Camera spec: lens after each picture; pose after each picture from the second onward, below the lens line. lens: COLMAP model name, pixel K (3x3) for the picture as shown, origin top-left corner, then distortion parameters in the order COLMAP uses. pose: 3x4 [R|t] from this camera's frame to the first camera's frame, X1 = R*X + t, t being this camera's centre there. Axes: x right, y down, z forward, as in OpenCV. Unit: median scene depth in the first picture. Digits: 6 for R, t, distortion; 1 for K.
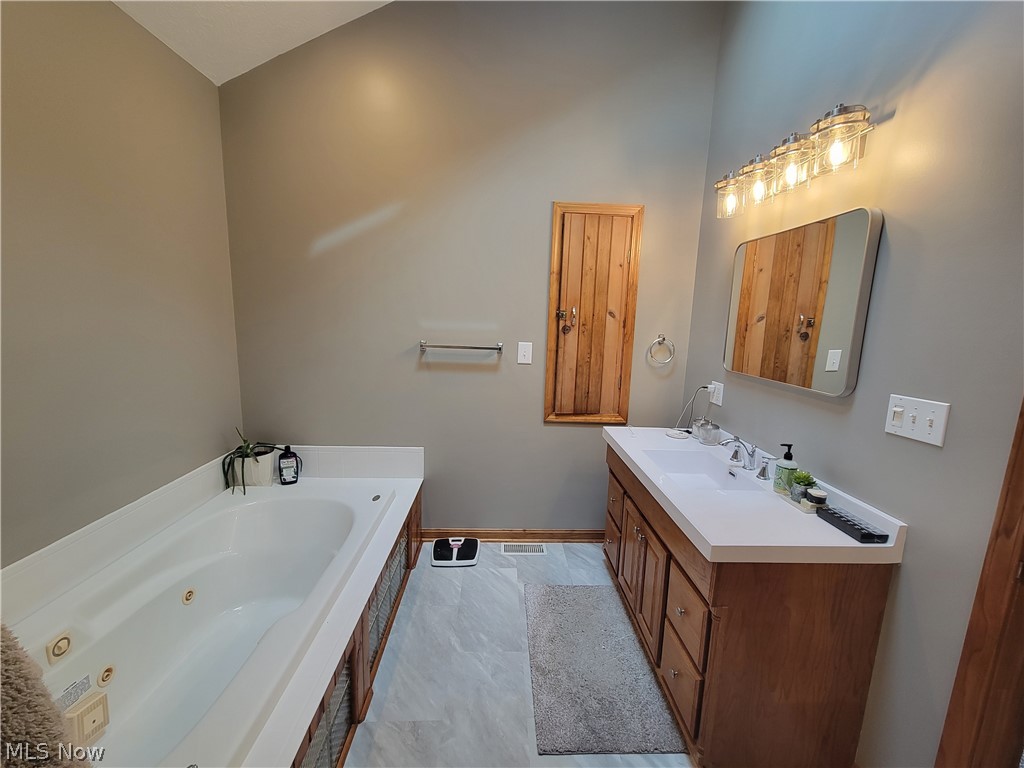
lens RADIAL K [[414.2, 0, 517.7], [0, 414.2, 383.9], [0, 0, 1]] dist [-0.000579, -0.000379]
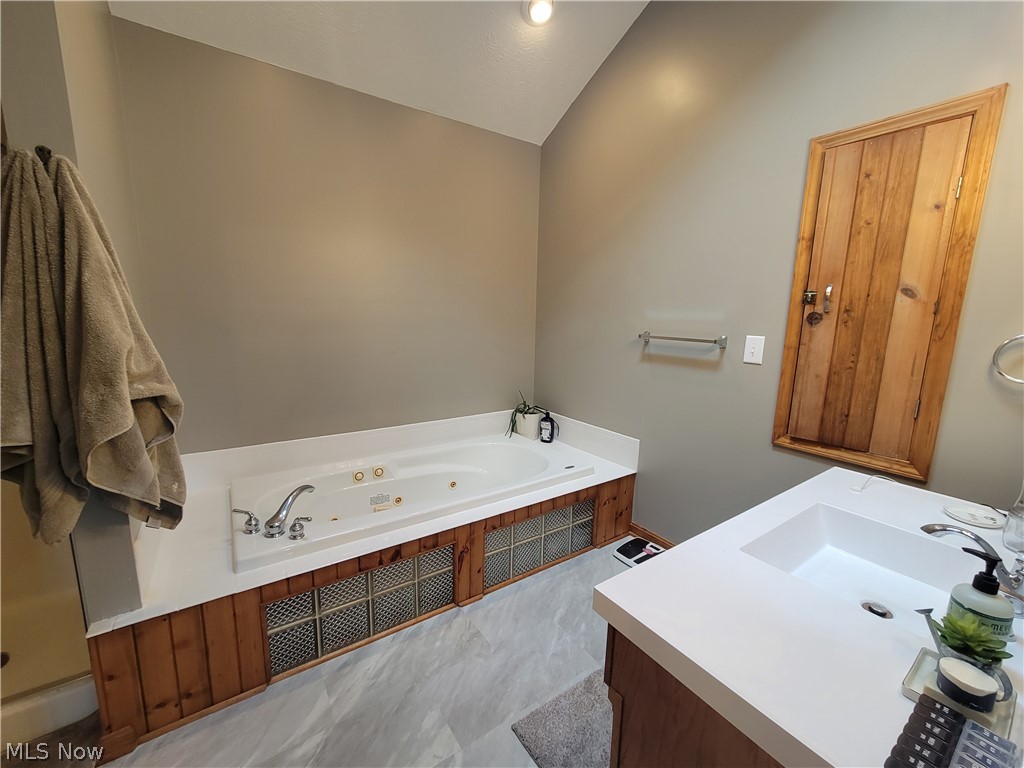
lens RADIAL K [[414.2, 0, 518.8], [0, 414.2, 383.8], [0, 0, 1]] dist [-0.000579, -0.000379]
pose [[0.541646, 0.119027, -0.832137, 0.437956], [-0.138944, 0.988985, 0.051023, 0.010736], [0.829044, 0.087984, 0.552217, 0.213869]]
